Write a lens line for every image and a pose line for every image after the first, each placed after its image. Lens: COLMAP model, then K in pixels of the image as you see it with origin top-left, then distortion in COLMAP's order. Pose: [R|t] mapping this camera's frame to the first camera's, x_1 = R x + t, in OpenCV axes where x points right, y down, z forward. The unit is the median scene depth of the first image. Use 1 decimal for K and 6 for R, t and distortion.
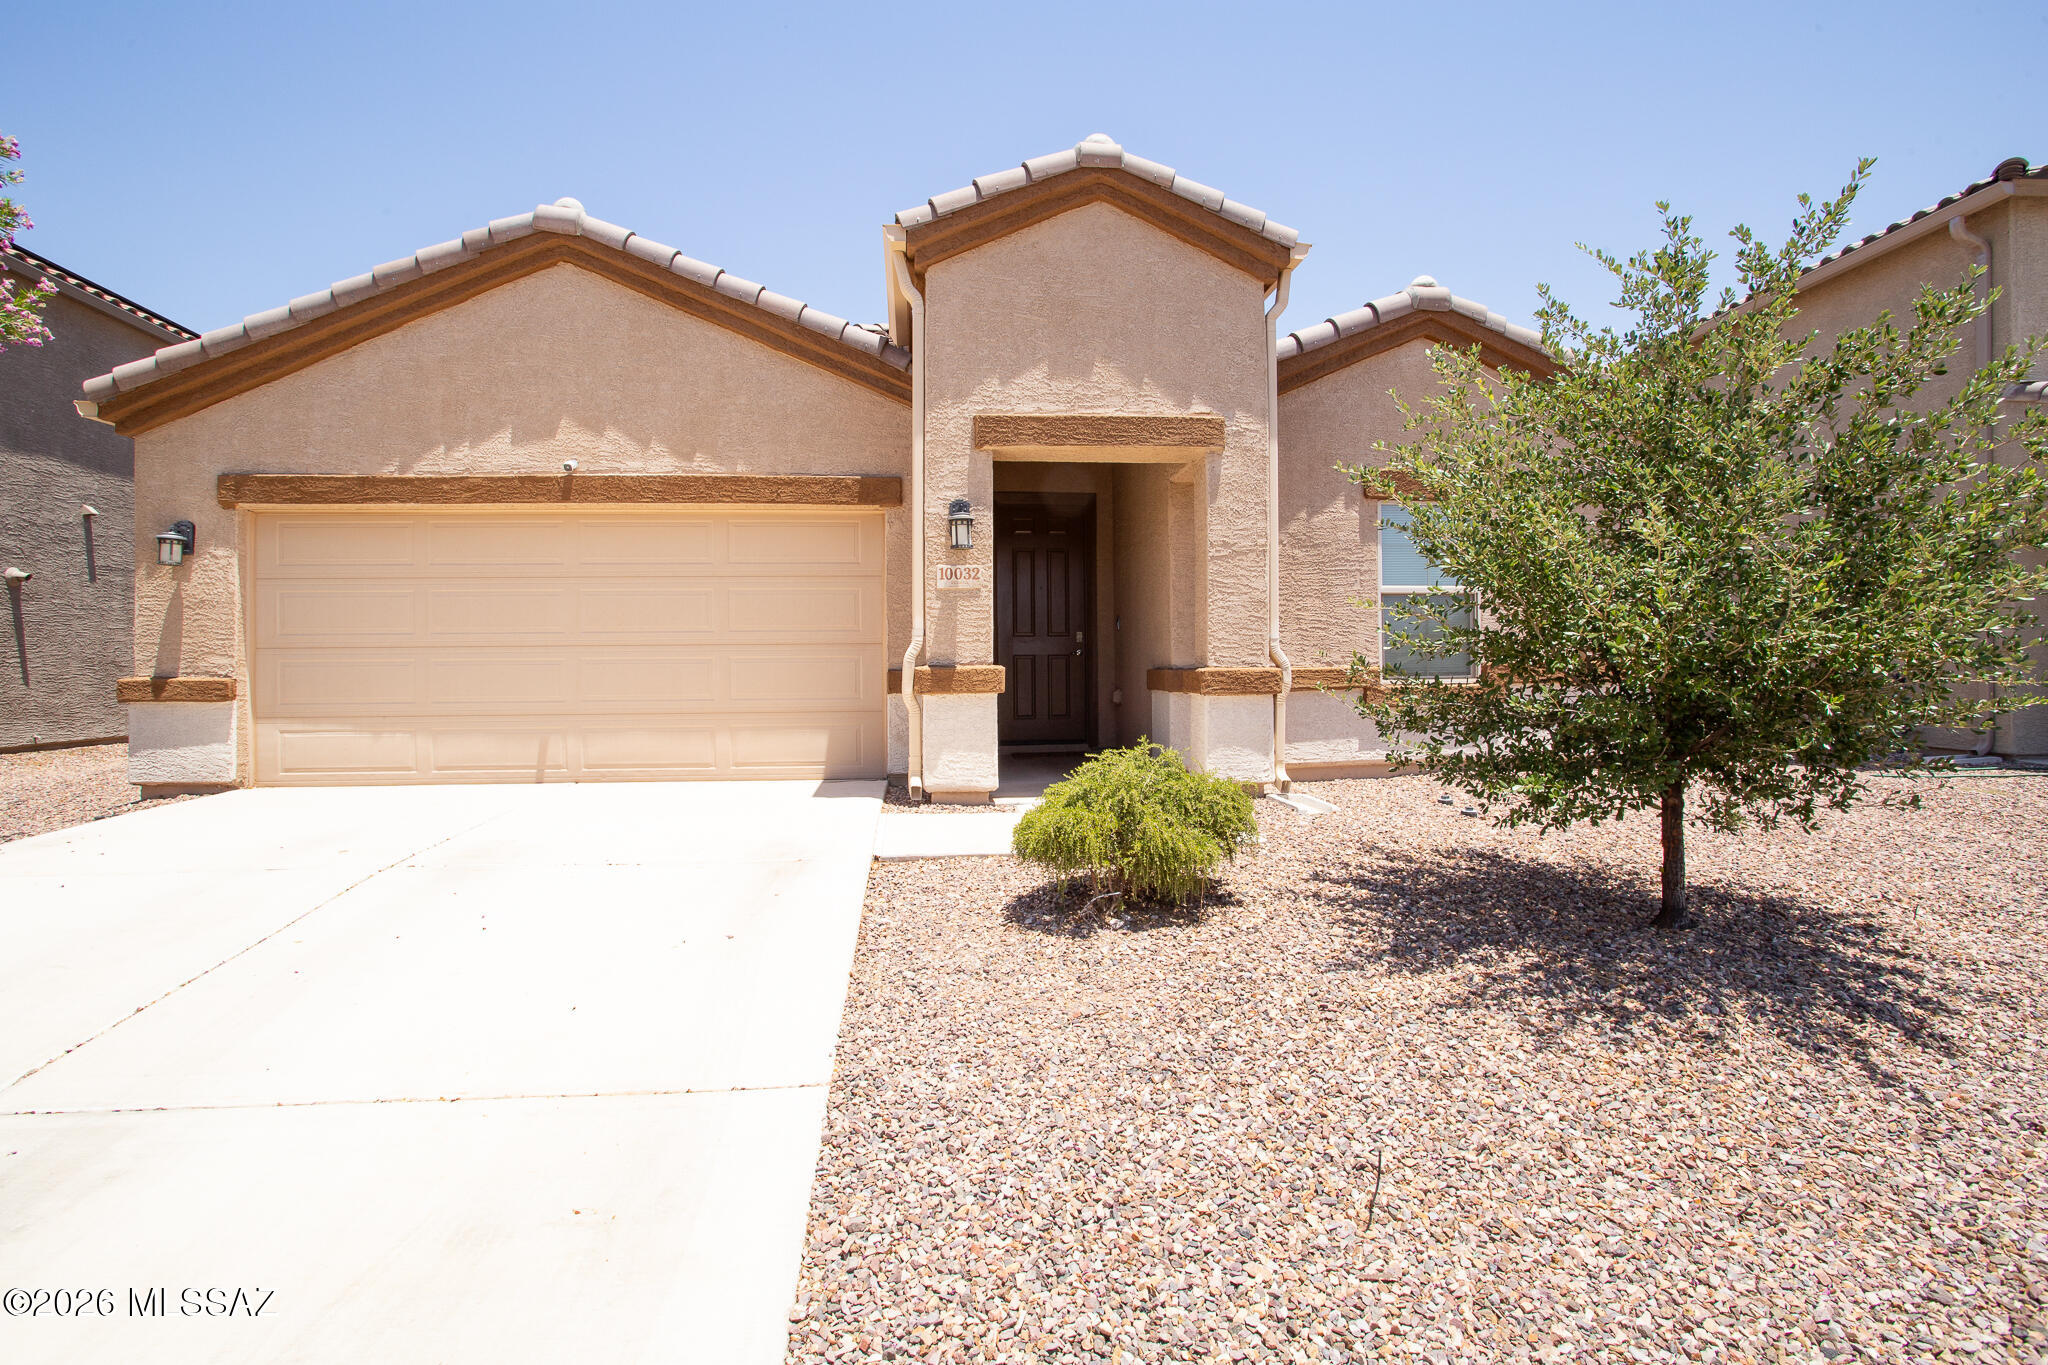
lens RADIAL K [[1002.0, 0, 1025.8], [0, 1002.0, 672.0], [0, 0, 1]] dist [-0.067429, 0.029493]
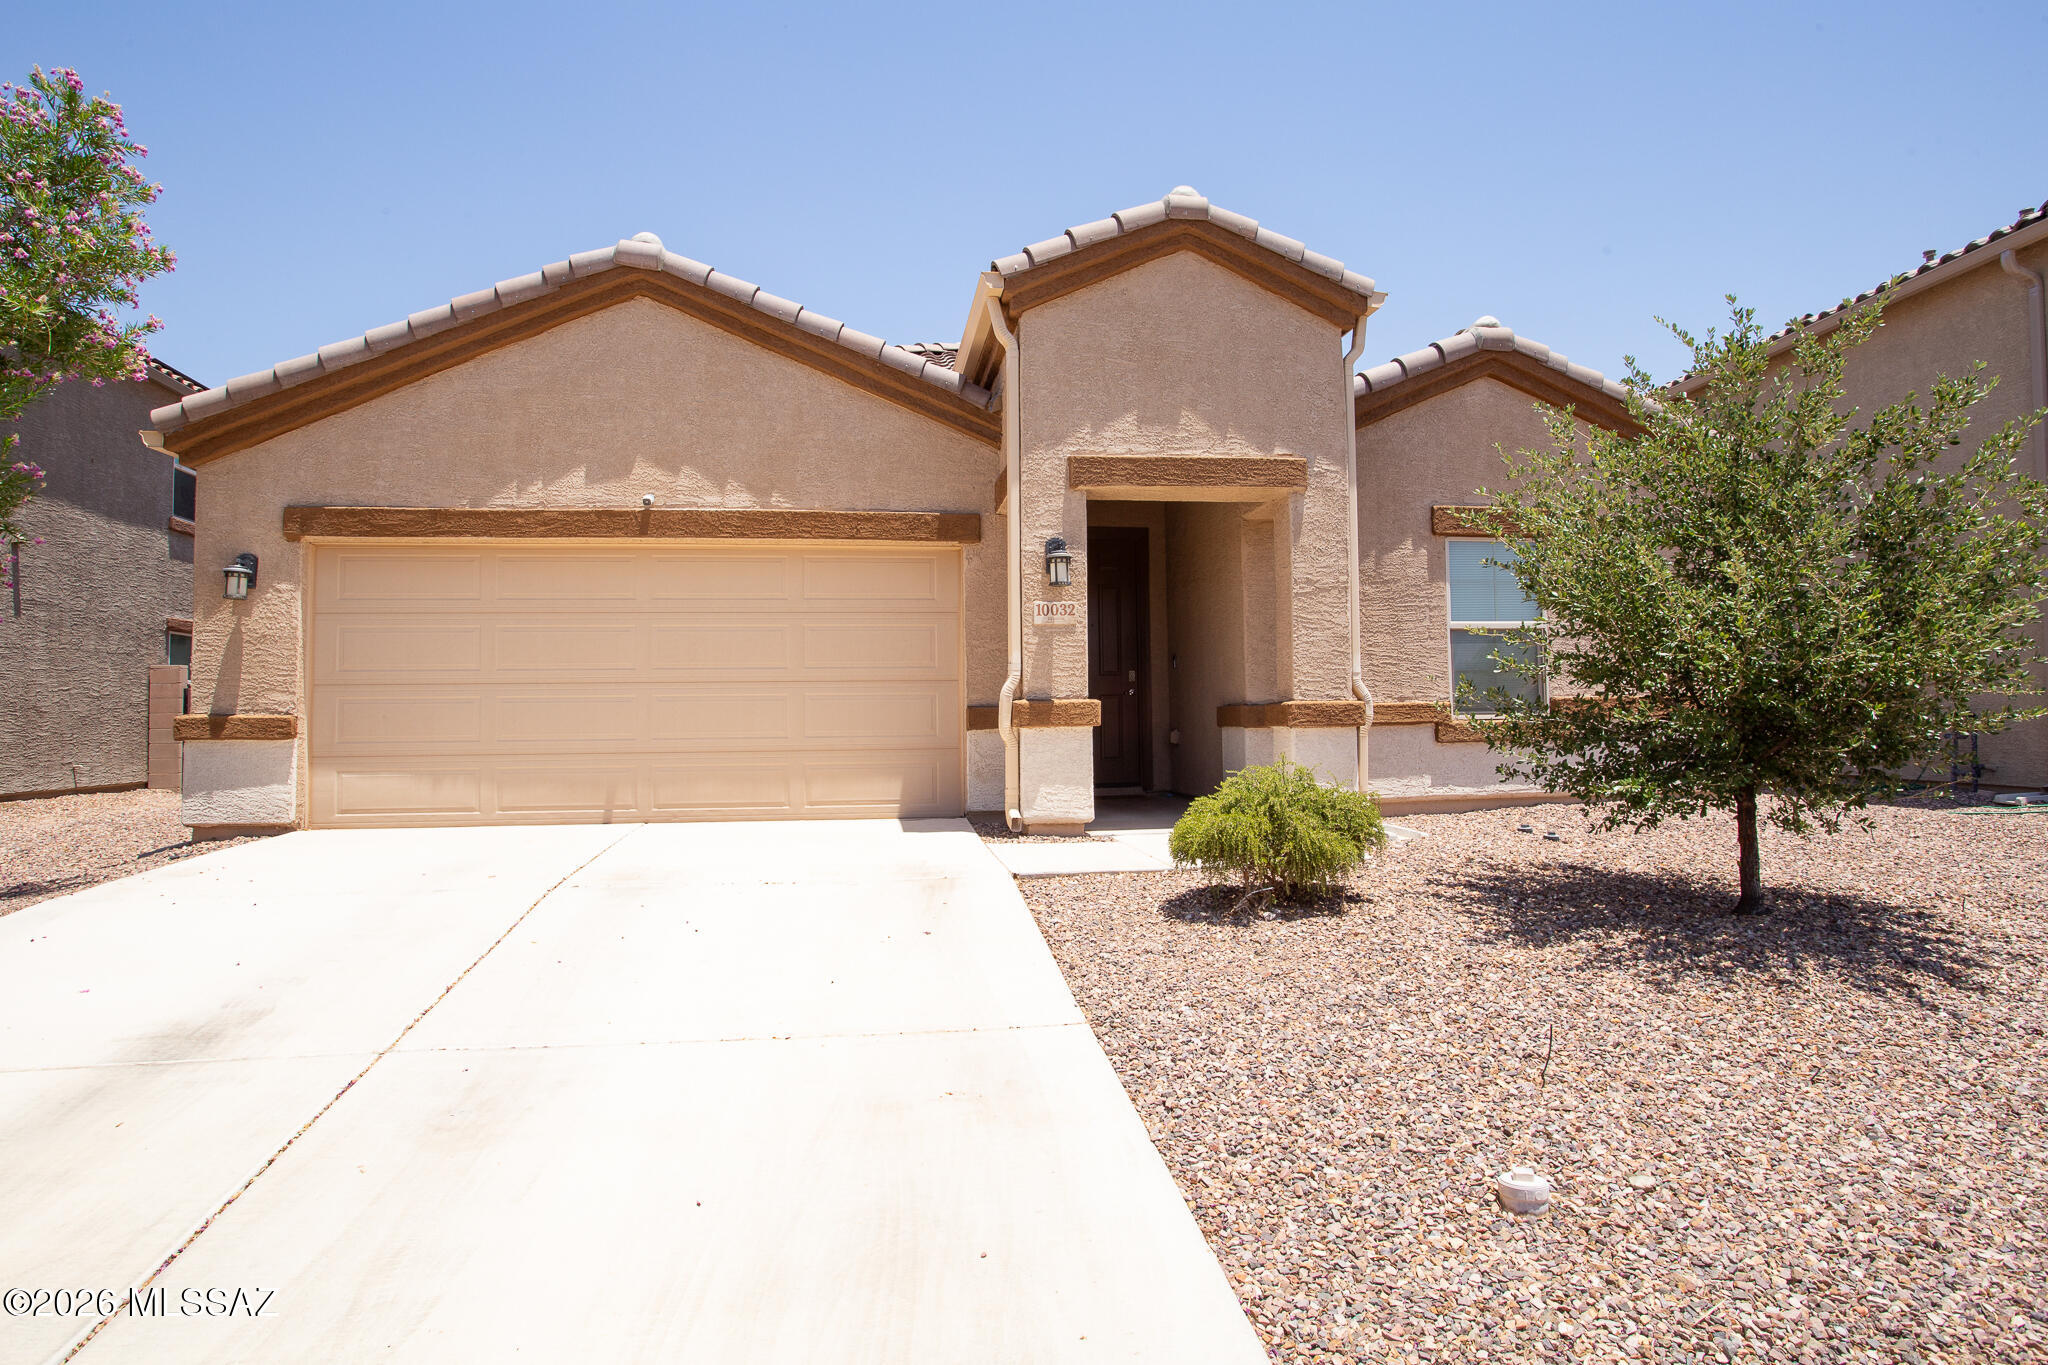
lens RADIAL K [[1183.2, 0, 1025.9], [0, 1183.2, 677.4], [0, 0, 1]] dist [-0.059489, 0.045187]
pose [[0.999247, -0.002274, 0.038725, -0.139589], [0.003926, 0.999084, -0.042617, 0.021809], [-0.038593, 0.042737, 0.998341, -0.199351]]
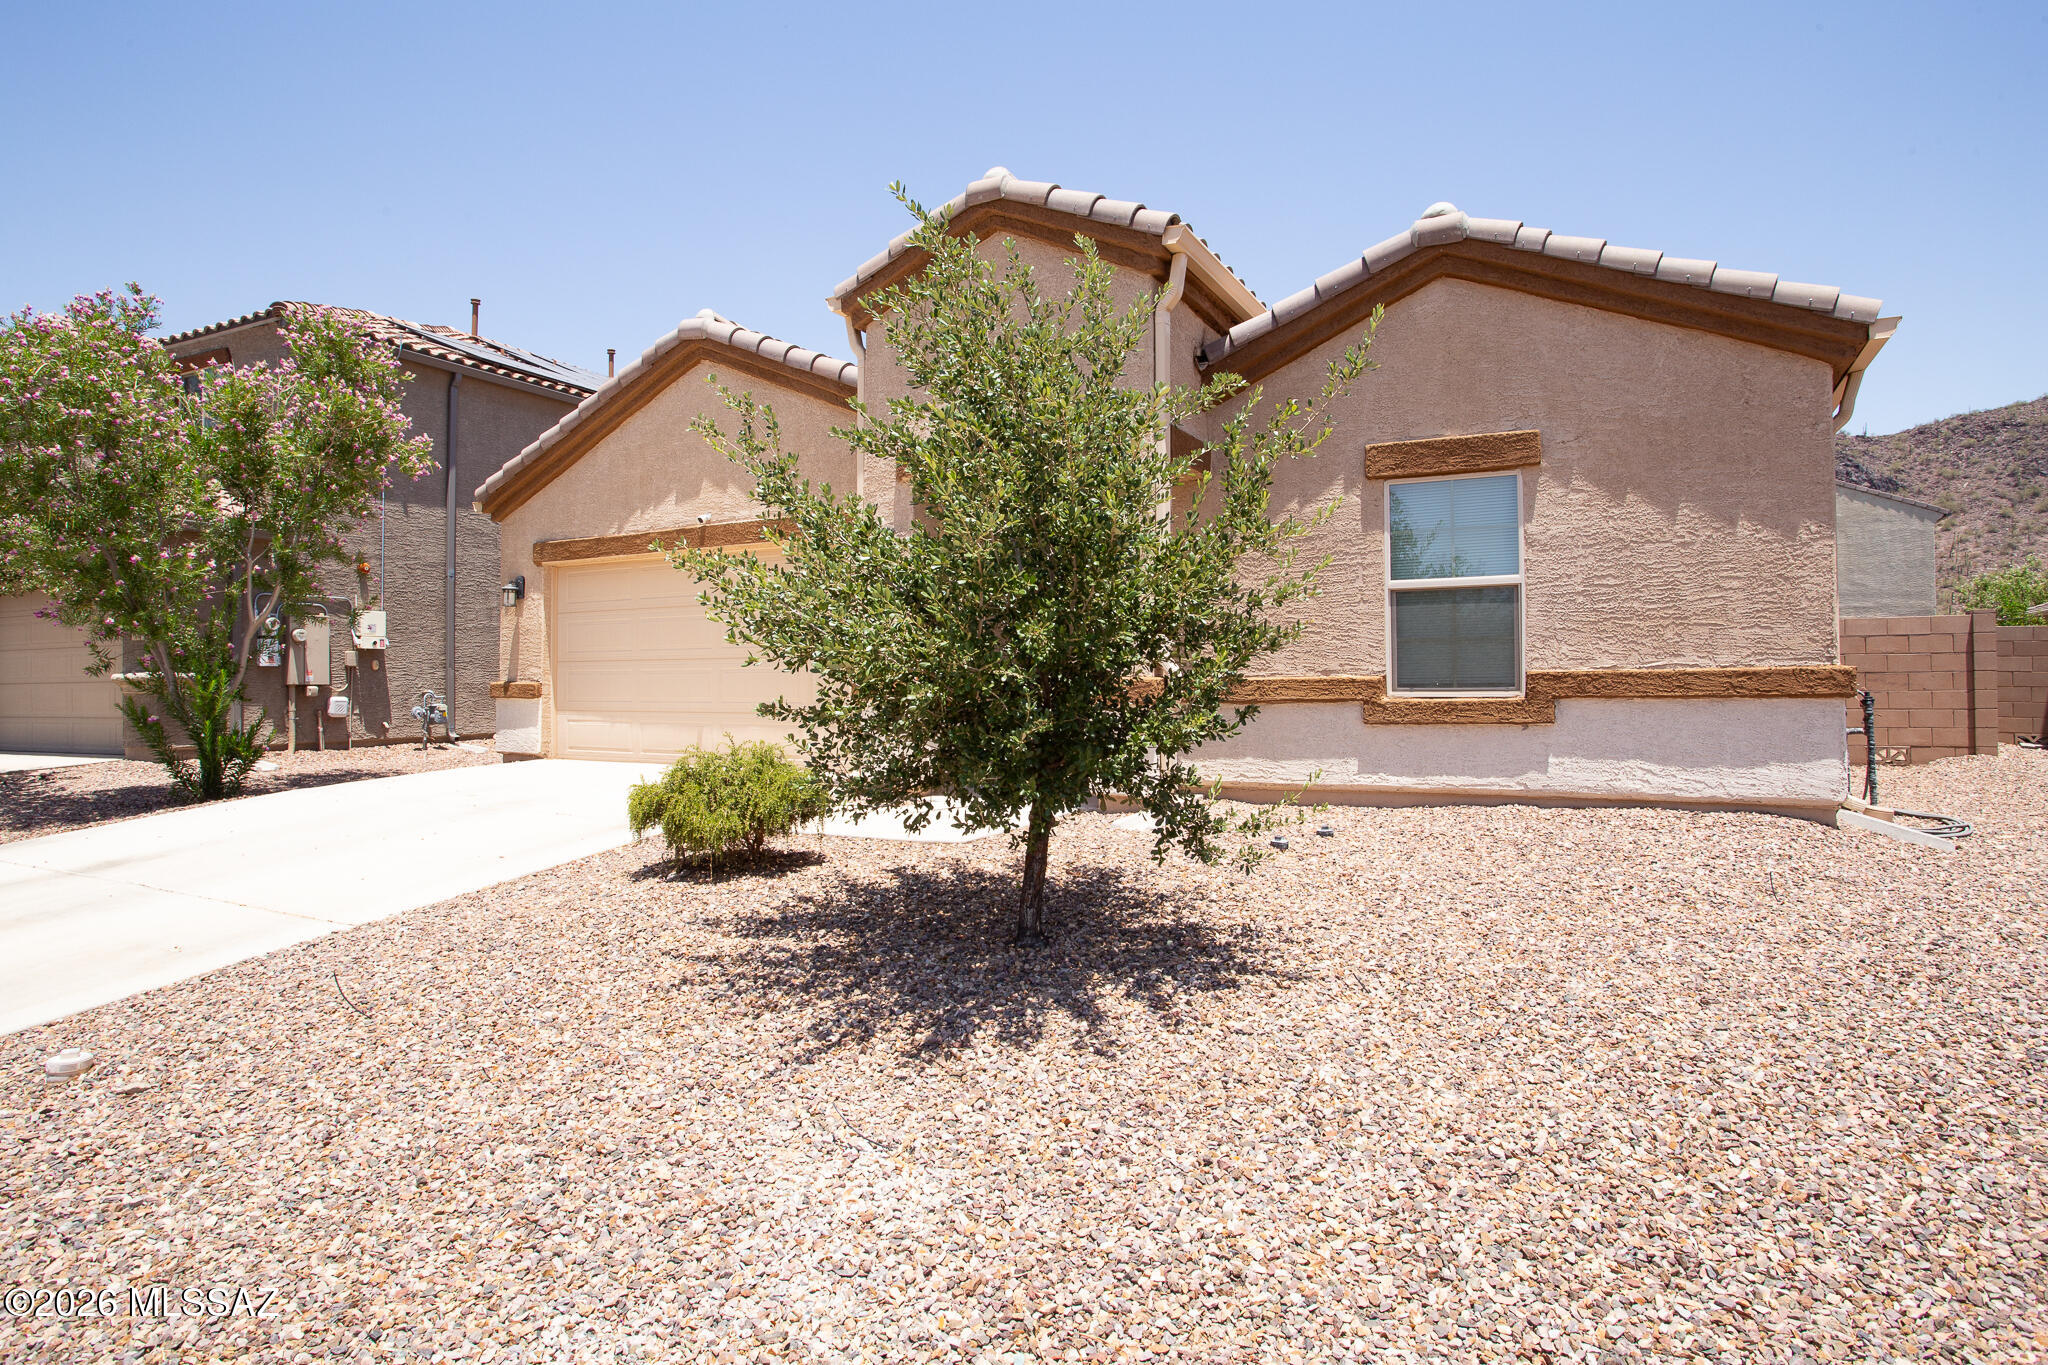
lens RADIAL K [[1128.5, 0, 1020.8], [0, 1128.5, 676.9], [0, 0, 1]] dist [-0.074484, 0.045829]
pose [[0.819629, 0.001753, -0.572892, 0.769904], [-0.005603, 0.999972, -0.004956, 0.002300], [0.572867, 0.007272, 0.819616, 0.045145]]
